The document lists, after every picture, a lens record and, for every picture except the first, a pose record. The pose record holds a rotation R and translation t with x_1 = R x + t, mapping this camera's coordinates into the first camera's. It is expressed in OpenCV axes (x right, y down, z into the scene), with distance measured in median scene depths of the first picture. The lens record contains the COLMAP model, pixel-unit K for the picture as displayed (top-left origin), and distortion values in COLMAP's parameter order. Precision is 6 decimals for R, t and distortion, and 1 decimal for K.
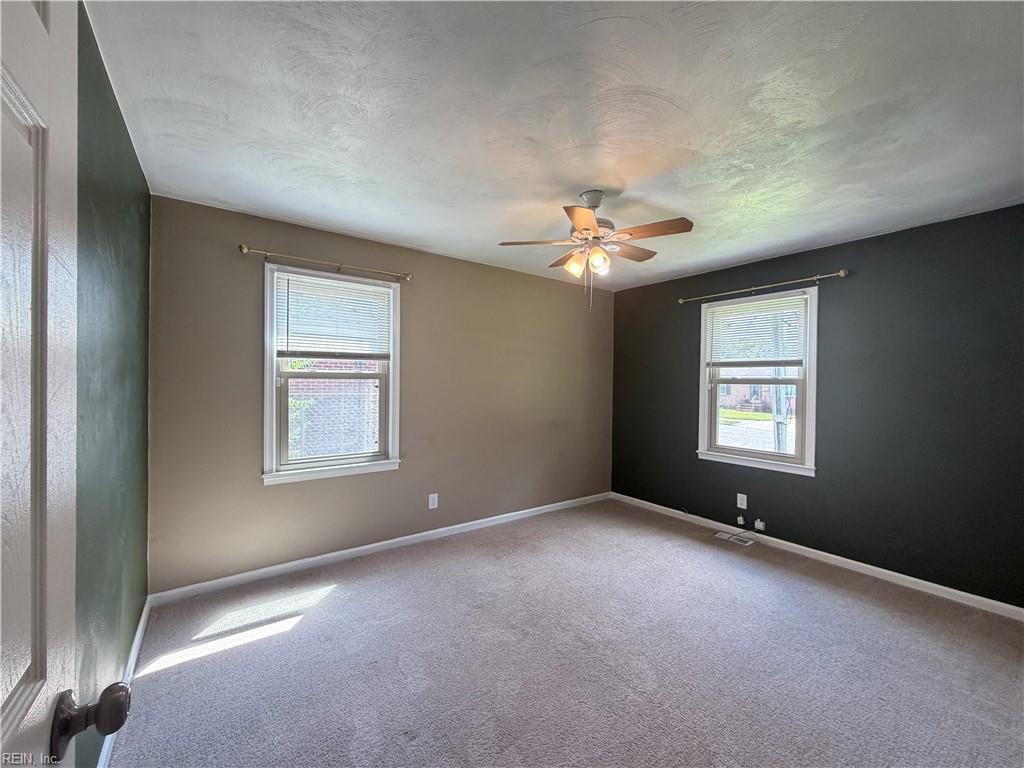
lens RADIAL K [[411.9, 0, 512.0], [0, 411.9, 384.0], [0, 0, 1]] dist [0.000633, 0.000093]
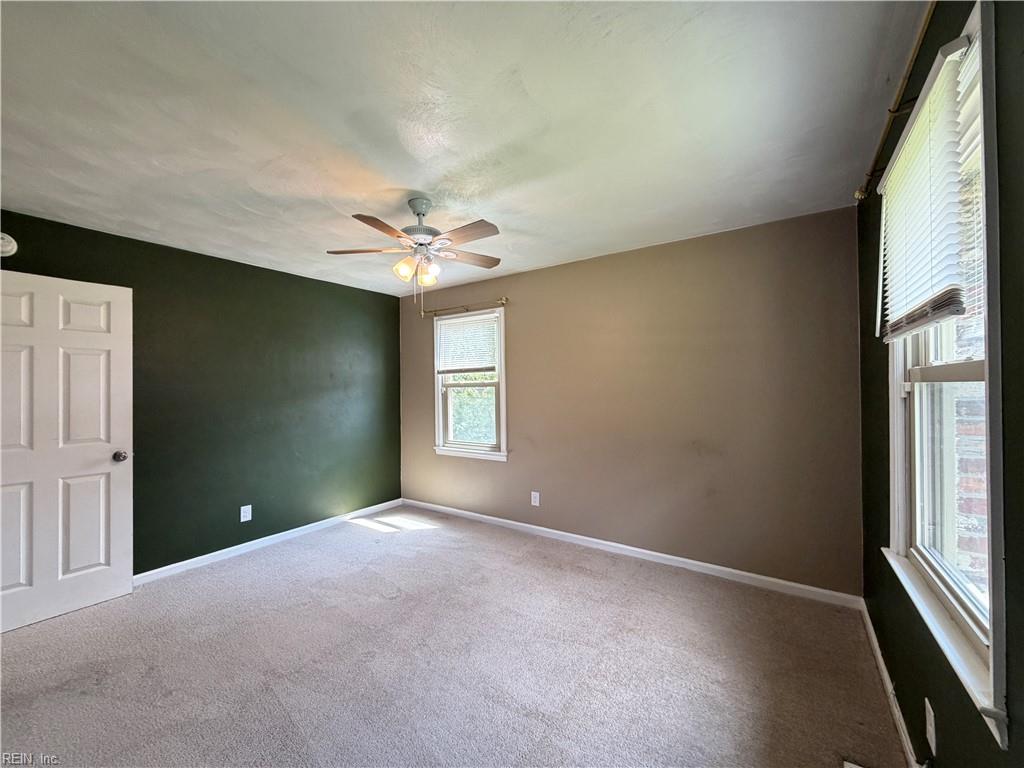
lens RADIAL K [[410.4, 0, 509.5], [0, 410.4, 385.1], [0, 0, 1]] dist [0.000356, 0.000200]
pose [[0.332228, -0.016528, -0.943054, 0.874657], [0.005986, 0.999863, -0.015415, 0.002596], [0.943180, -0.000524, 0.332281, 0.628993]]
